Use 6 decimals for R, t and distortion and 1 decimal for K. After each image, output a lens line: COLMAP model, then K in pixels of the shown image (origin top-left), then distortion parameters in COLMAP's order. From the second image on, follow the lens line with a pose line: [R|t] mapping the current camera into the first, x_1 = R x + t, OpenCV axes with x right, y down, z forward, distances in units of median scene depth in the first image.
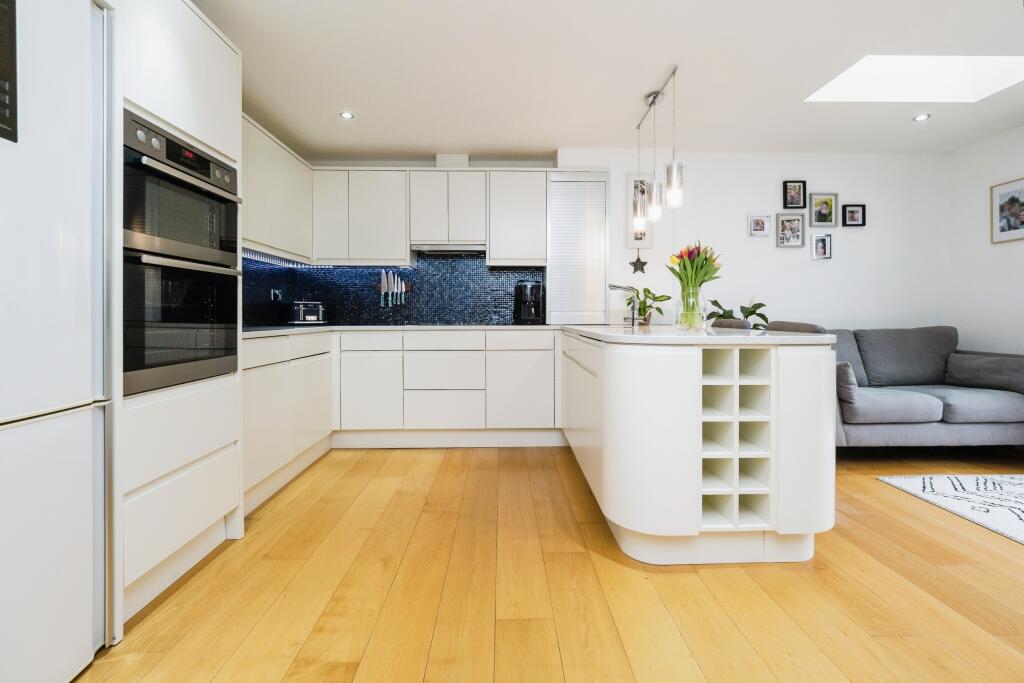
lens RADIAL K [[438.9, 0, 511.3], [0, 438.9, 320.3], [0, 0, 1]] dist [-0.003975, -0.002107]
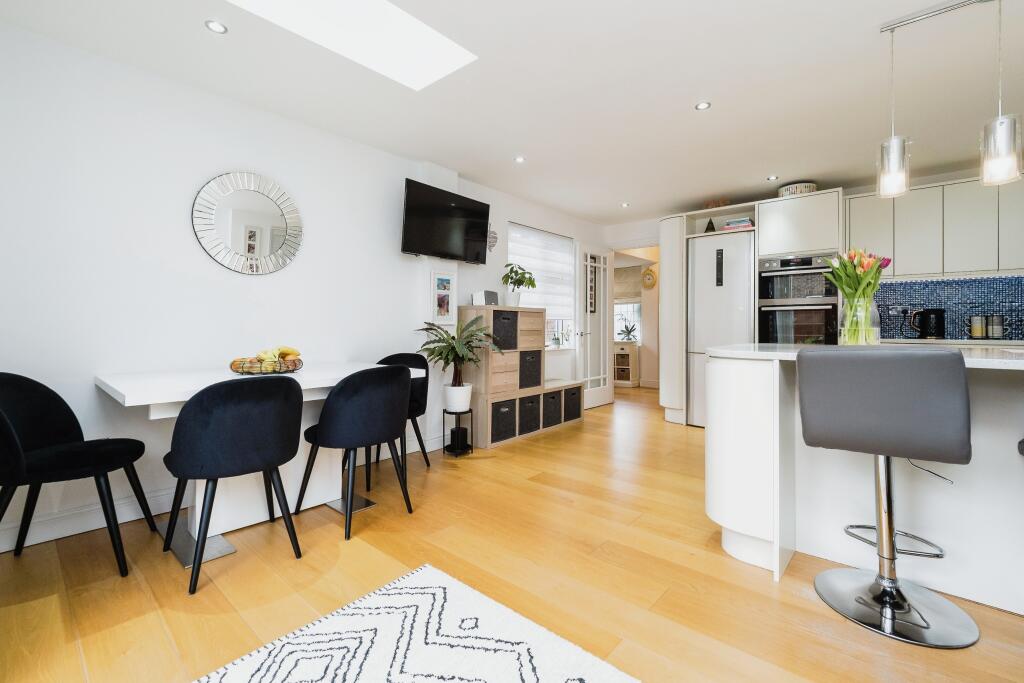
lens RADIAL K [[438.9, 0, 507.4], [0, 438.9, 334.9], [0, 0, 1]] dist [-0.003975, -0.002107]
pose [[-0.682998, 0.016096, -0.730243, 1.016316], [-0.008047, 0.999531, 0.029558, -0.016526], [0.730376, 0.026064, -0.682548, 0.730584]]
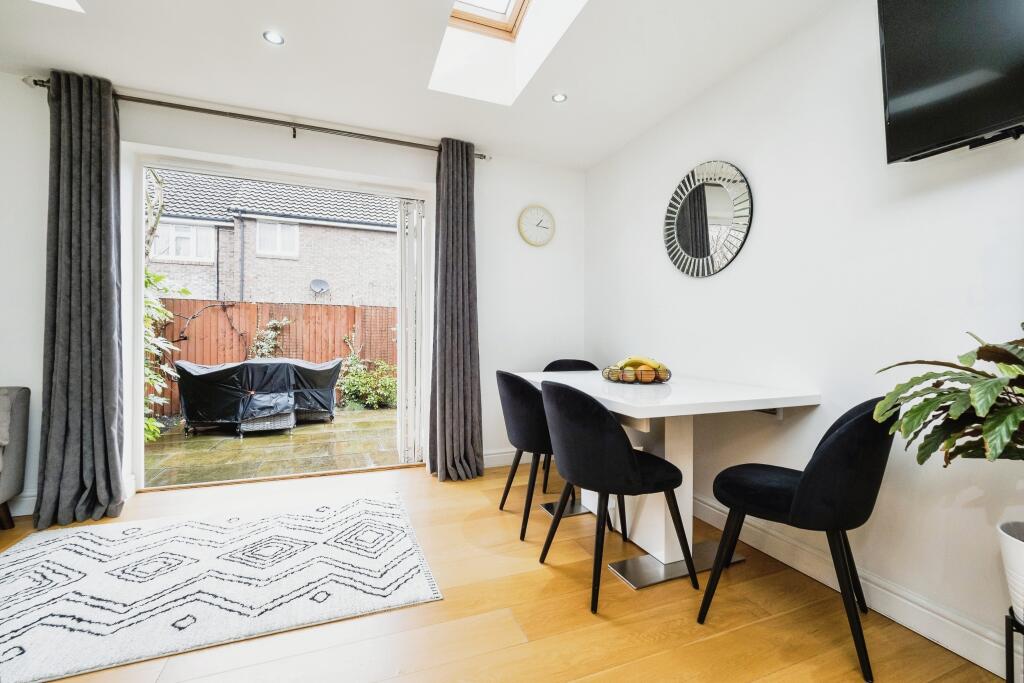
lens RADIAL K [[438.9, 0, 521.2], [0, 438.9, 336.7], [0, 0, 1]] dist [-0.003975, -0.002107]
pose [[-0.357132, -0.001750, 0.934052, 0.182897], [0.002183, 0.999994, 0.002708, -0.003855], [-0.934052, 0.003006, -0.357126, 0.370711]]
